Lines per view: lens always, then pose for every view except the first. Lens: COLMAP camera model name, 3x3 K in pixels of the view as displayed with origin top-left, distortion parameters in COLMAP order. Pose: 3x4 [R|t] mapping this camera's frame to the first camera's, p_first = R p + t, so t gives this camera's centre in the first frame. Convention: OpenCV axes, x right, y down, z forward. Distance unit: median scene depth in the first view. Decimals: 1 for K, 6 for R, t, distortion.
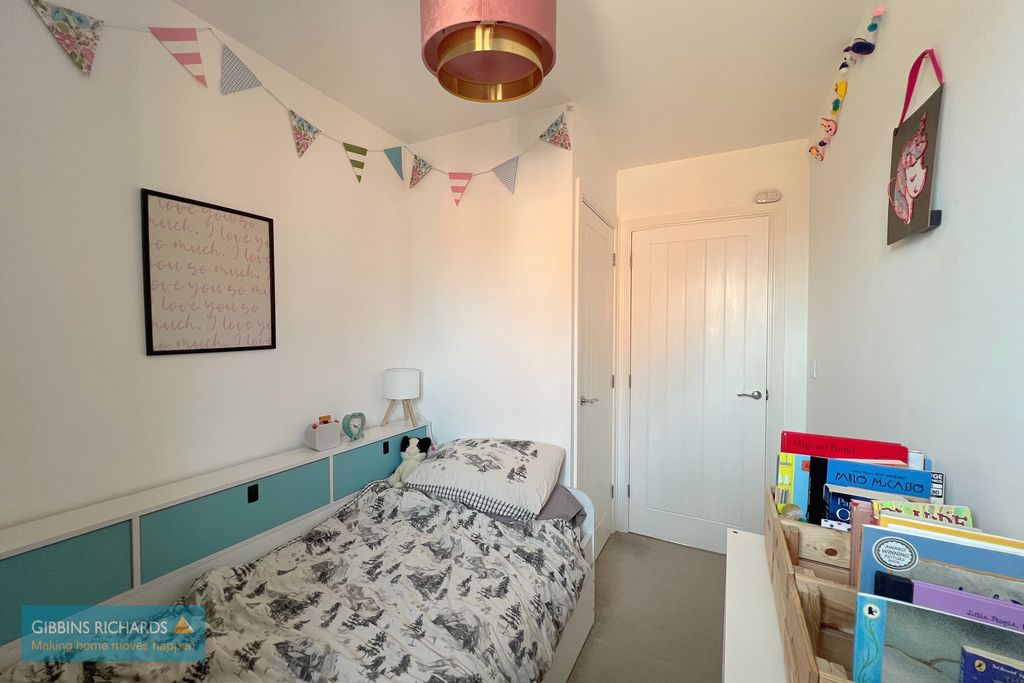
lens RADIAL K [[403.9, 0, 507.7], [0, 403.9, 341.4], [0, 0, 1]] dist [-0.002205, -0.000099]
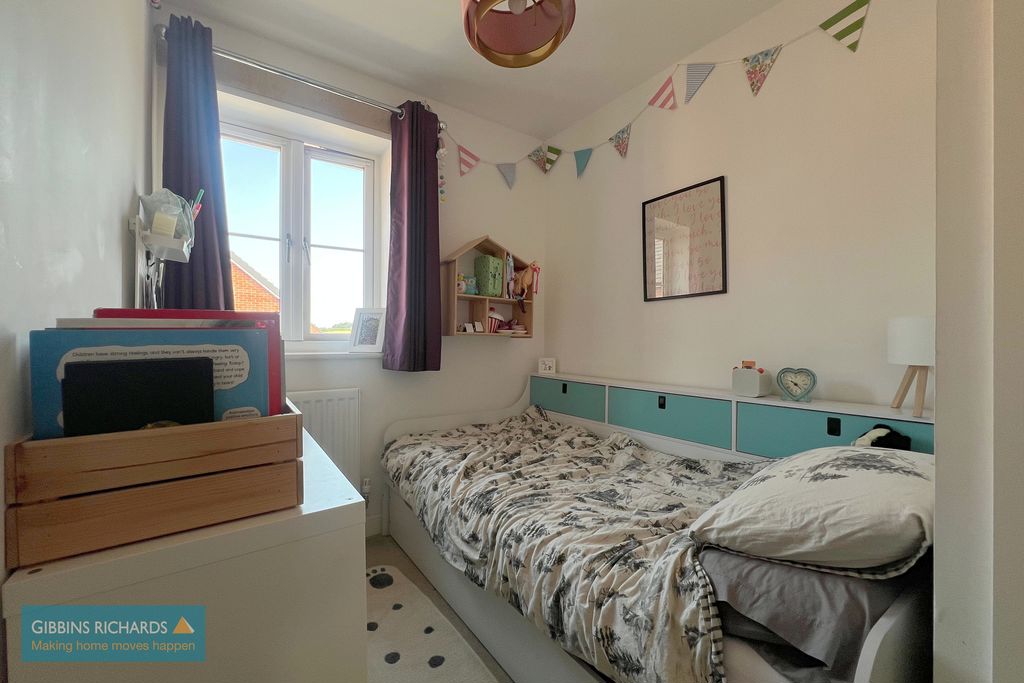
lens RADIAL K [[403.9, 0, 509.4], [0, 403.9, 341.1], [0, 0, 1]] dist [-0.002205, -0.000099]
pose [[-0.441896, -0.000861, -0.897066, 0.669476], [-0.027452, 0.999544, 0.012563, 0.152596], [0.896646, 0.030178, -0.441718, 0.983899]]
